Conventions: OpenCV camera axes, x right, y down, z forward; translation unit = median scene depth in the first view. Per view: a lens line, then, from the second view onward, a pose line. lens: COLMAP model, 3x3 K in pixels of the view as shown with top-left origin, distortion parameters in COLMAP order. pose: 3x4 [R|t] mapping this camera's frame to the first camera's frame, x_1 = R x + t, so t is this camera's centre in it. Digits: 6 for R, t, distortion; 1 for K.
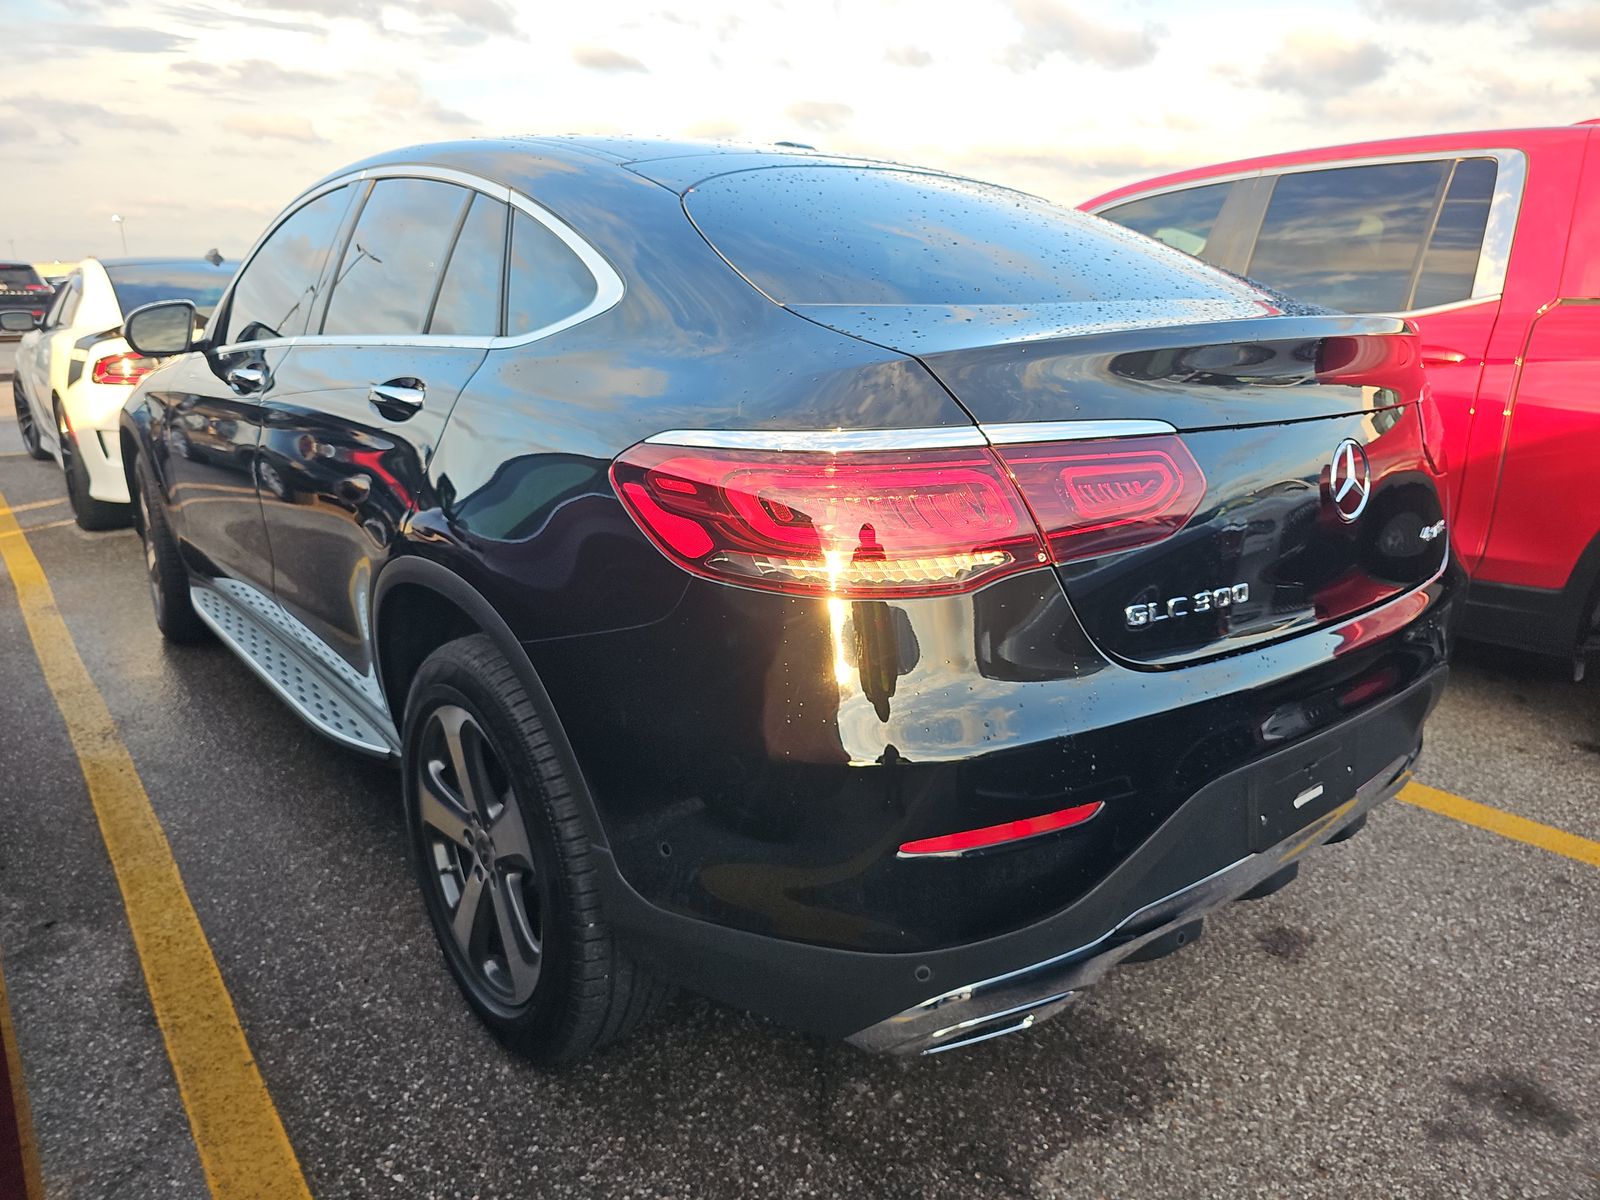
lens RADIAL K [[1039.8, 0, 800.0], [0, 1039.8, 600.0], [0, 0, 1]] dist [0.037068, -0.031423]
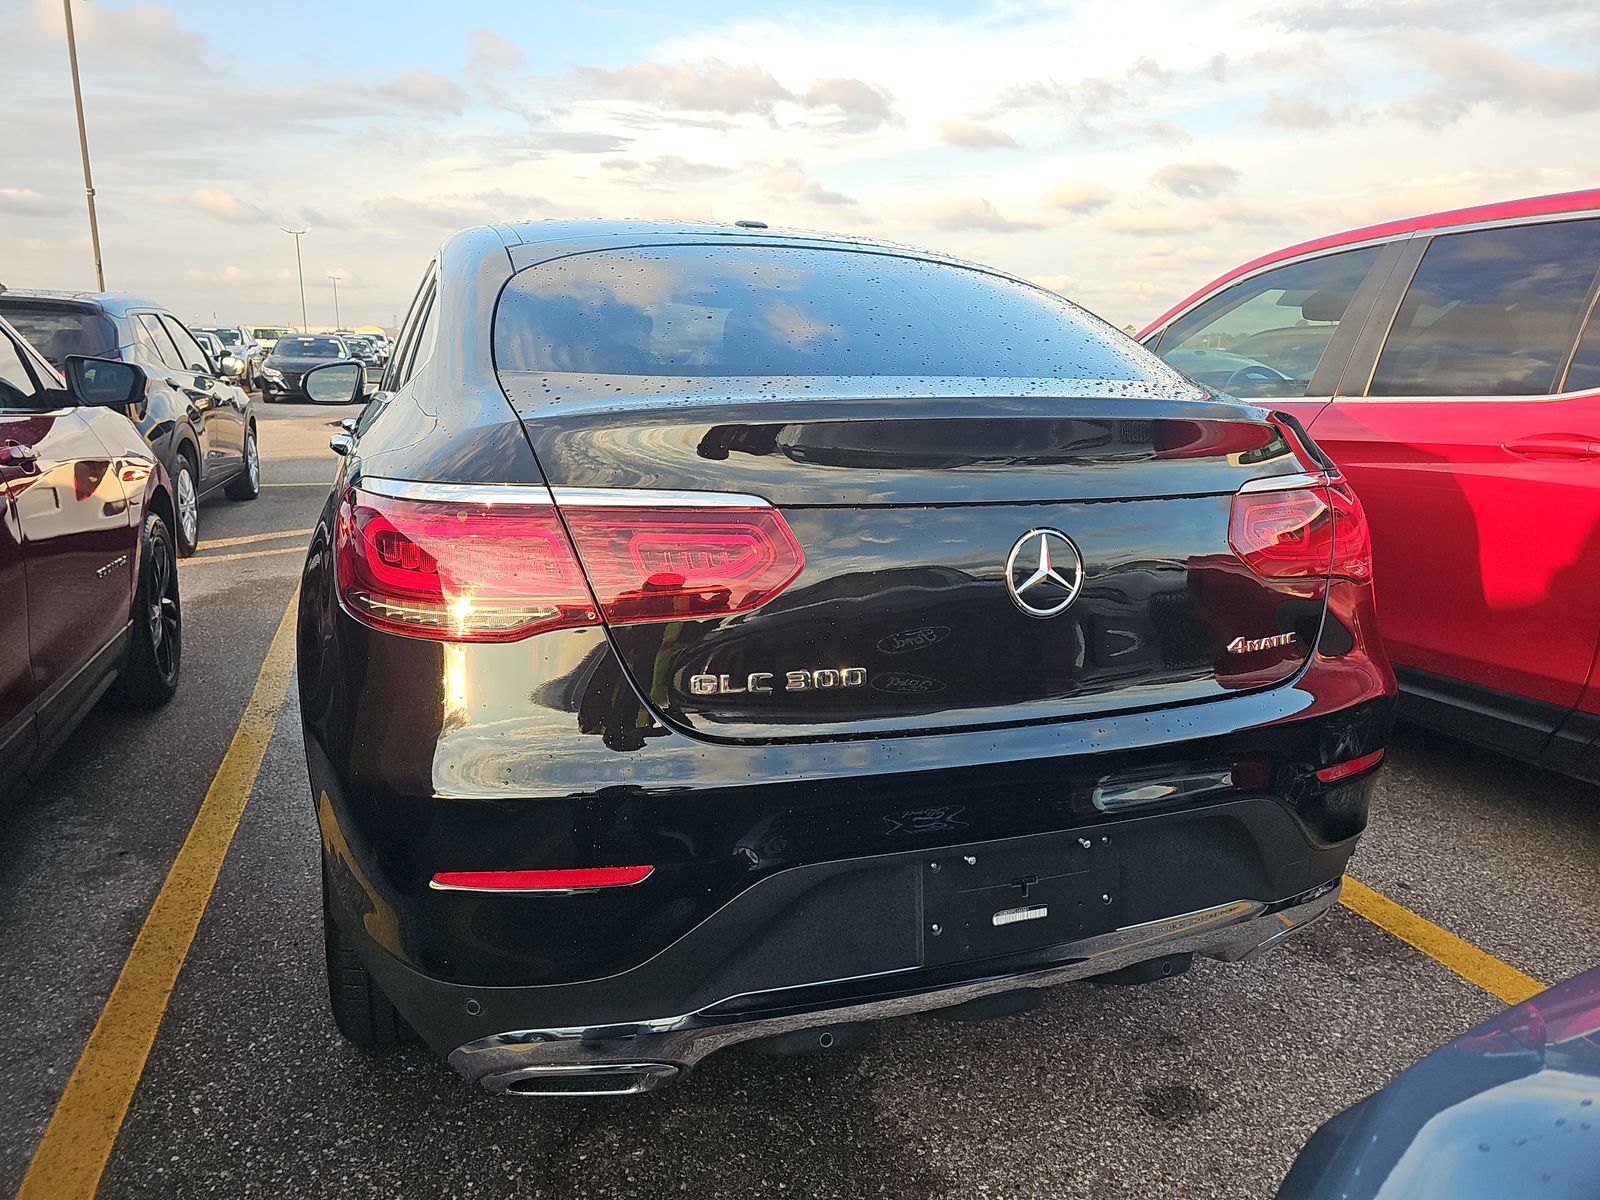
lens RADIAL K [[1034.5, 0, 793.9], [0, 1034.5, 591.7], [0, 0, 1]] dist [0.050011, -0.039431]
pose [[0.946626, 0.084128, -0.311161, 0.488632], [-0.104342, 0.993340, -0.048865, -0.023996], [0.304977, 0.078724, 0.949100, 0.055141]]
